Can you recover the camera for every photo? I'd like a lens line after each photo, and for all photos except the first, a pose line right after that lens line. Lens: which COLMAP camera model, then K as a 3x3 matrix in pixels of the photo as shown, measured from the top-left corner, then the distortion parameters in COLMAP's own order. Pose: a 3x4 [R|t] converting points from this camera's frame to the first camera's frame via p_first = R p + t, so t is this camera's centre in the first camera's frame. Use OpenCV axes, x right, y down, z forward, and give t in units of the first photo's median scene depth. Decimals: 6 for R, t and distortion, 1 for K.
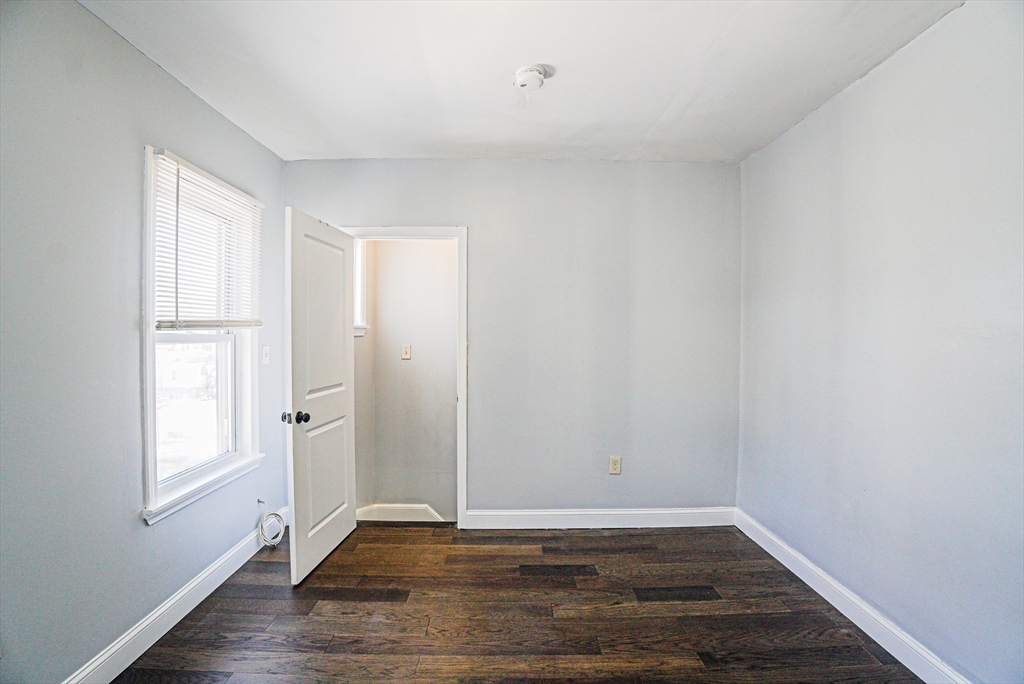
lens RADIAL K [[447.3, 0, 511.7], [0, 447.3, 341.0], [0, 0, 1]] dist [-0.066311, 0.012482]
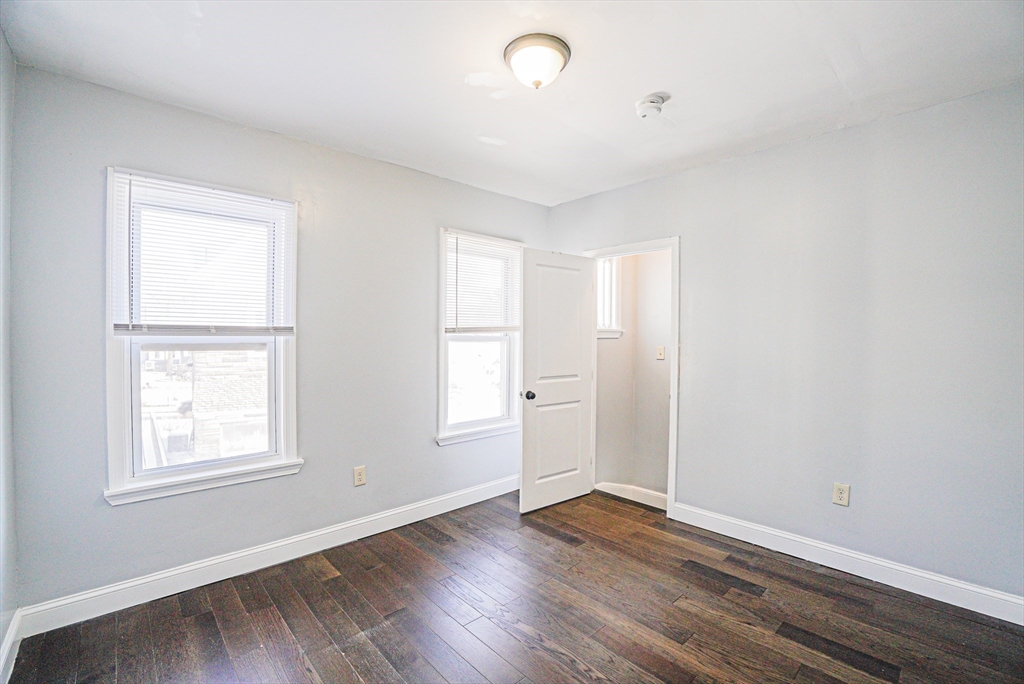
lens RADIAL K [[447.3, 0, 512.6], [0, 447.3, 341.4], [0, 0, 1]] dist [-0.066311, 0.012482]
pose [[0.670025, 0.009751, -0.742274, 0.488927], [-0.014161, 0.999900, 0.000353, 0.001380], [0.742203, 0.010275, 0.670096, -0.001143]]
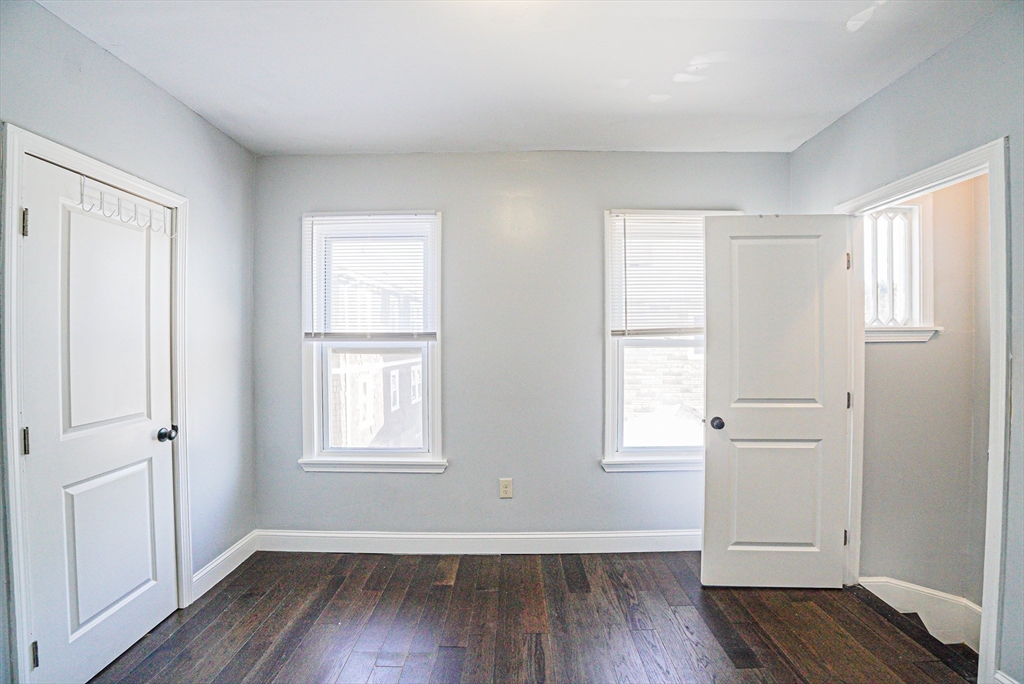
lens RADIAL K [[447.3, 0, 515.1], [0, 447.3, 340.6], [0, 0, 1]] dist [-0.066311, 0.012482]
pose [[-0.015159, -0.000594, -0.999885, 0.470851], [-0.012294, 0.999924, -0.000407, -0.006443], [0.999810, 0.012286, -0.015165, 0.499275]]
